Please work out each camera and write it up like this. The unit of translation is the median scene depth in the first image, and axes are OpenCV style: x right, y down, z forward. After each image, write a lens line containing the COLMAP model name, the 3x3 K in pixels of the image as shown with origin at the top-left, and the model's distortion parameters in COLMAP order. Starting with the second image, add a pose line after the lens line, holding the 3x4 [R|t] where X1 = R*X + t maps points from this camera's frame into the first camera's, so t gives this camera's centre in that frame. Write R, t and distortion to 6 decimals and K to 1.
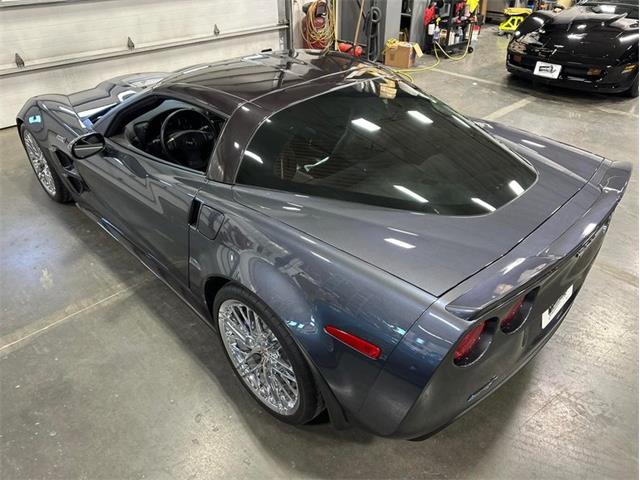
lens RADIAL K [[453.0, 0, 320.0], [0, 453.0, 240.0], [0, 0, 1]] dist [-0.000365, -0.003549]
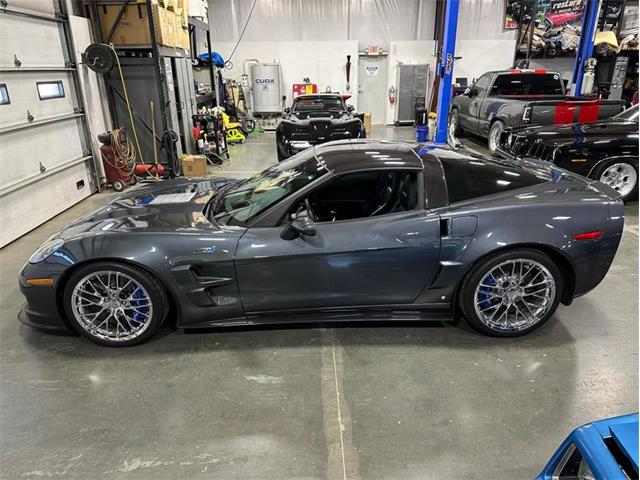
lens RADIAL K [[453.0, 0, 320.0], [0, 453.0, 240.0], [0, 0, 1]] dist [-0.000365, -0.003549]
pose [[0.665800, -0.267530, 0.696519, -0.478018], [0.428581, 0.901269, -0.063506, -0.030691], [-0.610761, 0.340797, 0.714723, 0.050262]]
